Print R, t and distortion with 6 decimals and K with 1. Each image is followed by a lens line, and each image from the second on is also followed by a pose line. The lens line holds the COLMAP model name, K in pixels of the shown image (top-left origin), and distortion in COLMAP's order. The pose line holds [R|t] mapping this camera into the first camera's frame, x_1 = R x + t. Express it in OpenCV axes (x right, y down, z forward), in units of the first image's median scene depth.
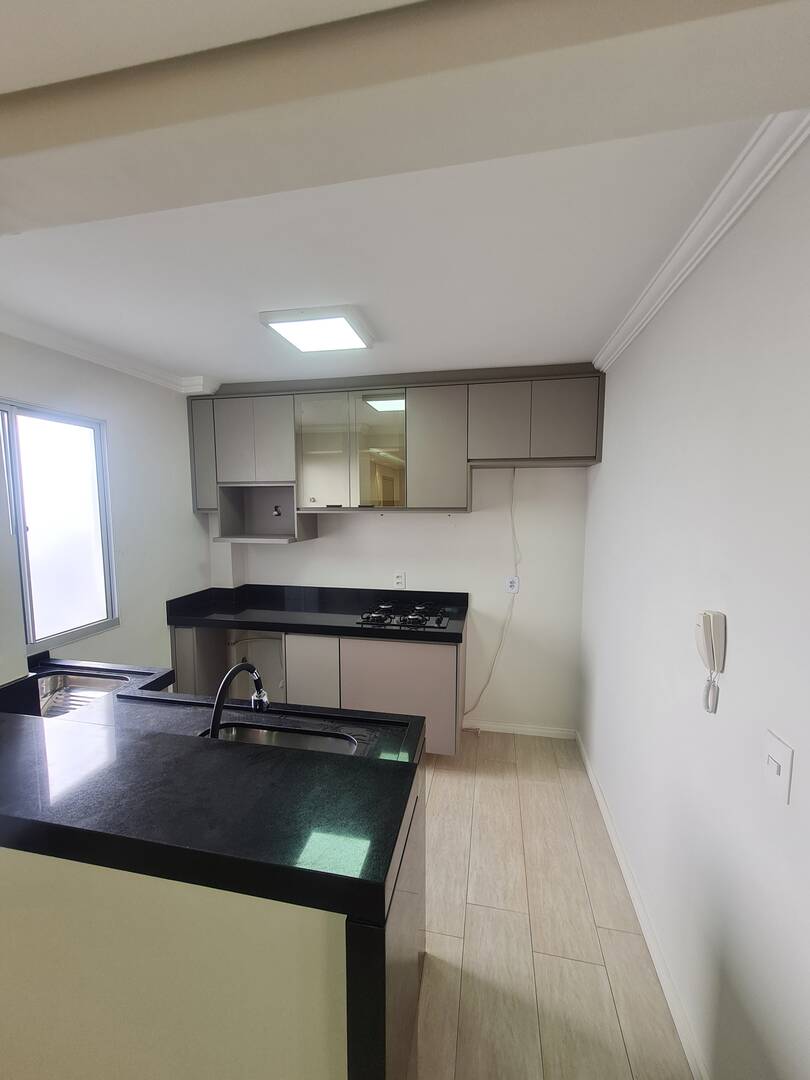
lens RADIAL K [[420.8, 0, 405.0], [0, 420.8, 540.0], [0, 0, 1]] dist [0.016937, 0.000054]
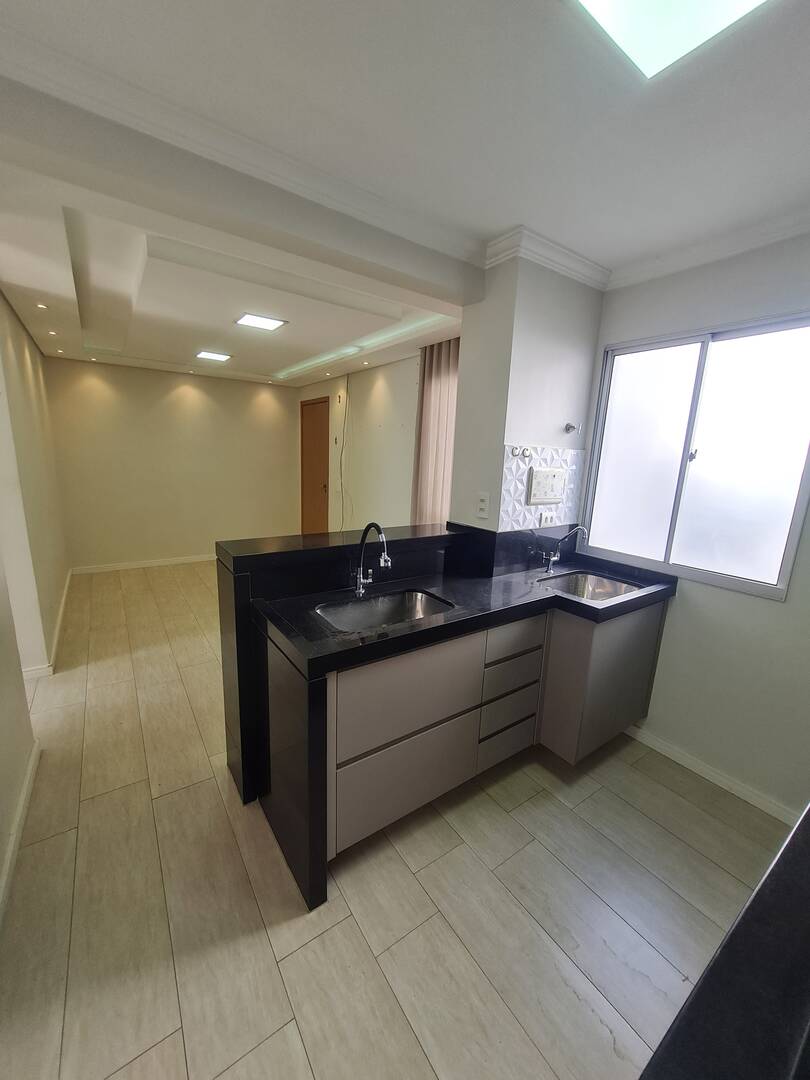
lens RADIAL K [[424.4, 0, 405.0], [0, 424.4, 540.0], [0, 0, 1]] dist [0.000743, 0.000032]
pose [[-0.683020, 0.120452, -0.720399, 0.204561], [-0.103066, 0.960545, 0.258323, -0.014212], [0.723091, 0.250689, -0.643657, 0.680645]]
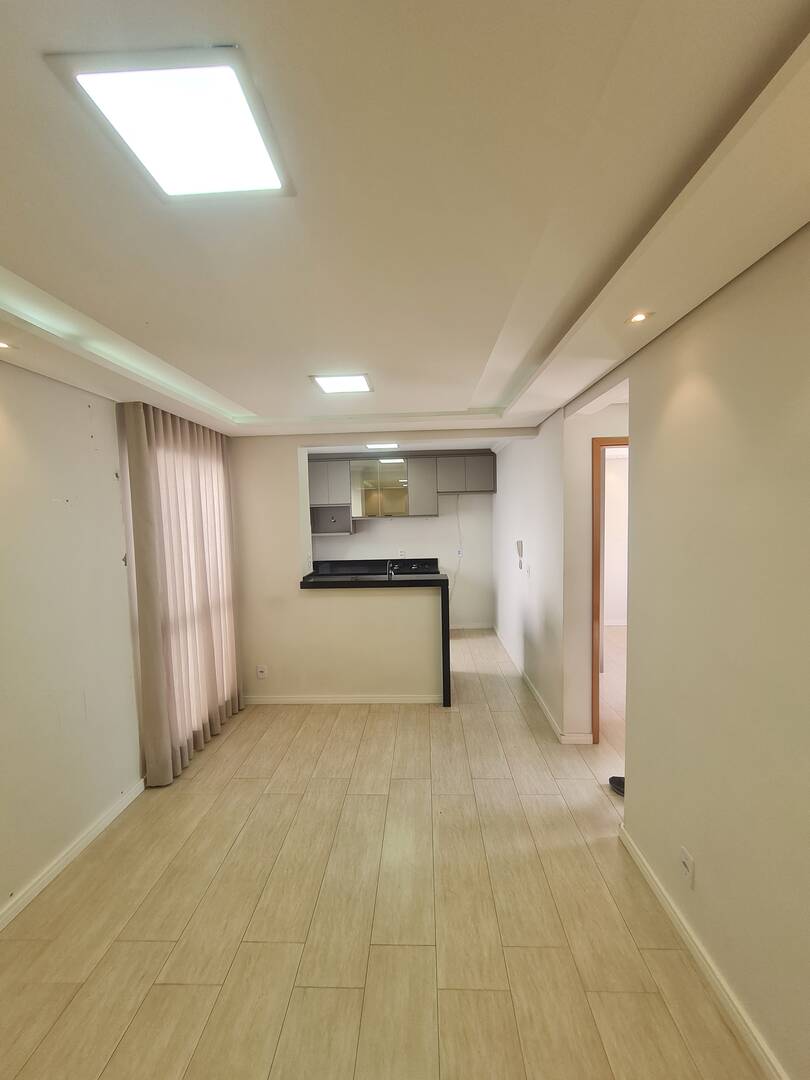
lens RADIAL K [[420.8, 0, 405.0], [0, 420.8, 540.0], [0, 0, 1]] dist [0.016937, 0.000054]
pose [[0.986993, -0.035833, 0.156719, -0.341675], [0.039565, 0.999001, -0.020763, 0.085555], [-0.155818, 0.026693, 0.987425, -1.024381]]
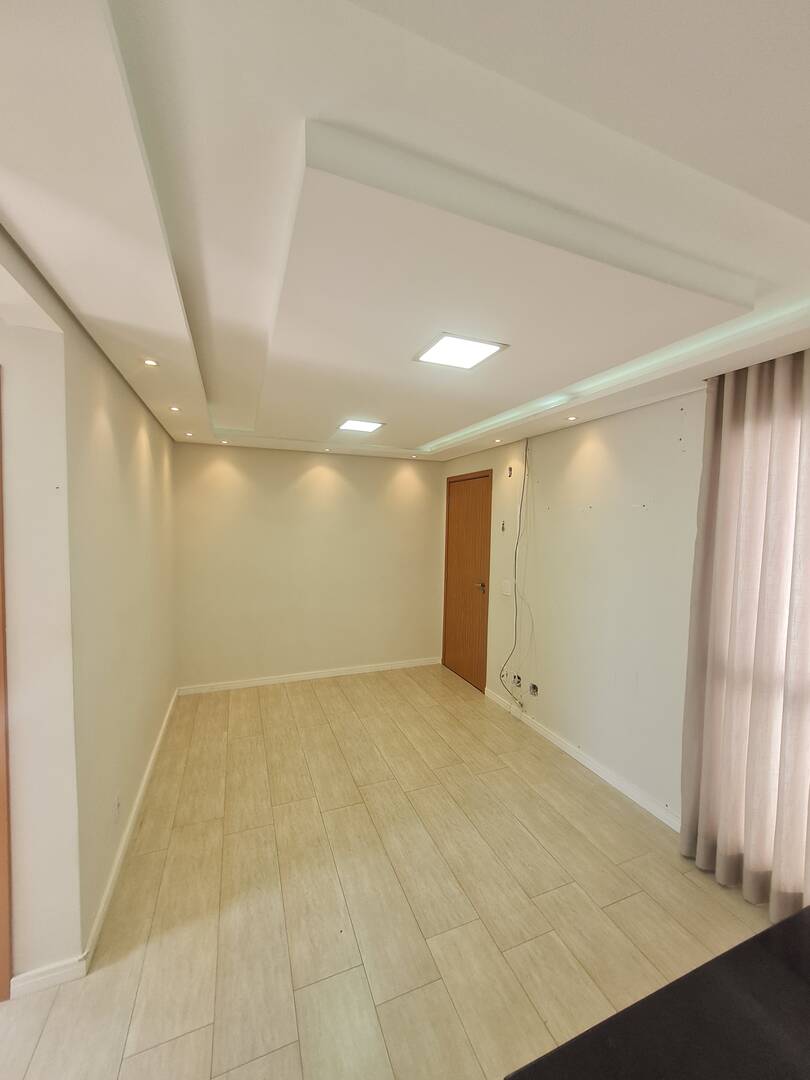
lens RADIAL K [[420.8, 0, 405.0], [0, 420.8, 540.0], [0, 0, 1]] dist [0.016937, 0.000054]
pose [[-0.833612, 0.013444, -0.552186, 0.059569], [-0.062181, 0.991065, 0.118000, -0.017905], [0.548839, 0.132701, -0.825328, 0.181983]]
